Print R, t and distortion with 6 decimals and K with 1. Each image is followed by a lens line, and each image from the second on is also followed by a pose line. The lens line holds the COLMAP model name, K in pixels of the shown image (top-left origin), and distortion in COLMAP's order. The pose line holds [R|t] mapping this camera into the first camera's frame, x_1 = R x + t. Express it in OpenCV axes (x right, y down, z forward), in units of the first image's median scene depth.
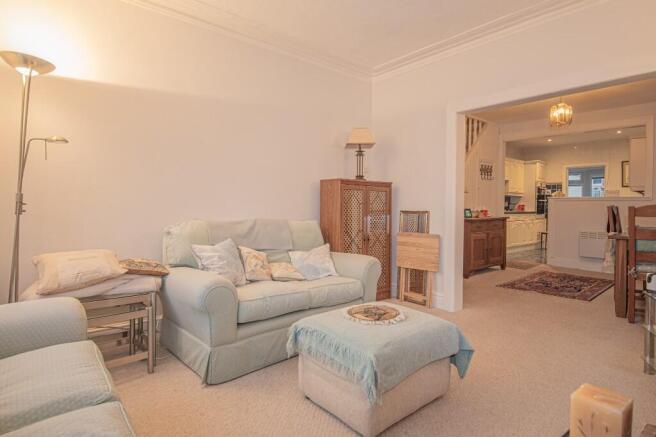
lens RADIAL K [[352.7, 0, 329.9], [0, 352.7, 214.4], [0, 0, 1]] dist [0.053295, -0.053323]
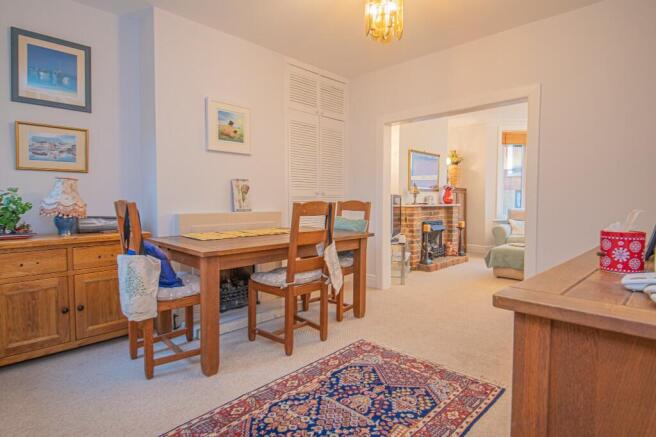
lens RADIAL K [[352.7, 0, 329.9], [0, 352.7, 214.4], [0, 0, 1]] dist [0.053295, -0.053323]
pose [[-0.995431, -0.002486, -0.095448, 0.443240], [-0.008849, 0.997761, 0.066295, -0.023187], [0.095070, 0.066837, -0.993224, 0.862844]]
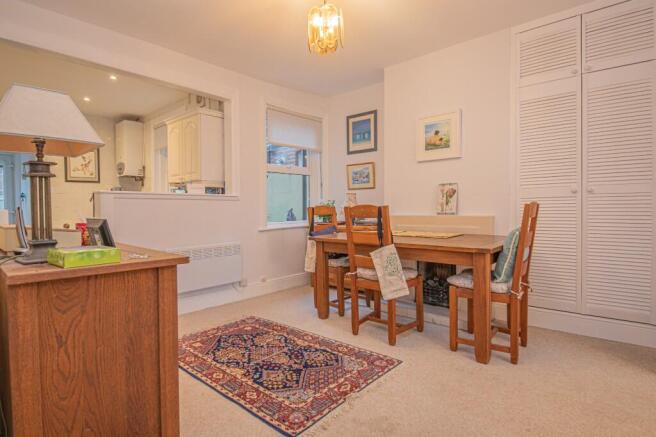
lens RADIAL K [[352.7, 0, 329.9], [0, 352.7, 214.4], [0, 0, 1]] dist [0.053295, -0.053323]
pose [[-0.132907, -0.021564, 0.990894, 0.076366], [0.036558, 0.998976, 0.026643, -0.014598], [-0.990454, 0.039766, -0.131983, 0.619279]]
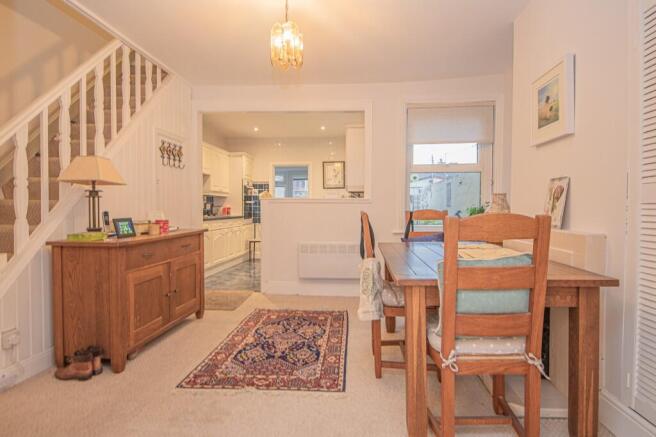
lens RADIAL K [[352.7, 0, 329.9], [0, 352.7, 214.4], [0, 0, 1]] dist [0.053295, -0.053323]
pose [[0.715188, -0.019172, 0.698669, 0.178966], [0.021695, 0.999751, 0.005225, -0.012849], [-0.698595, 0.011421, 0.715426, 0.328315]]
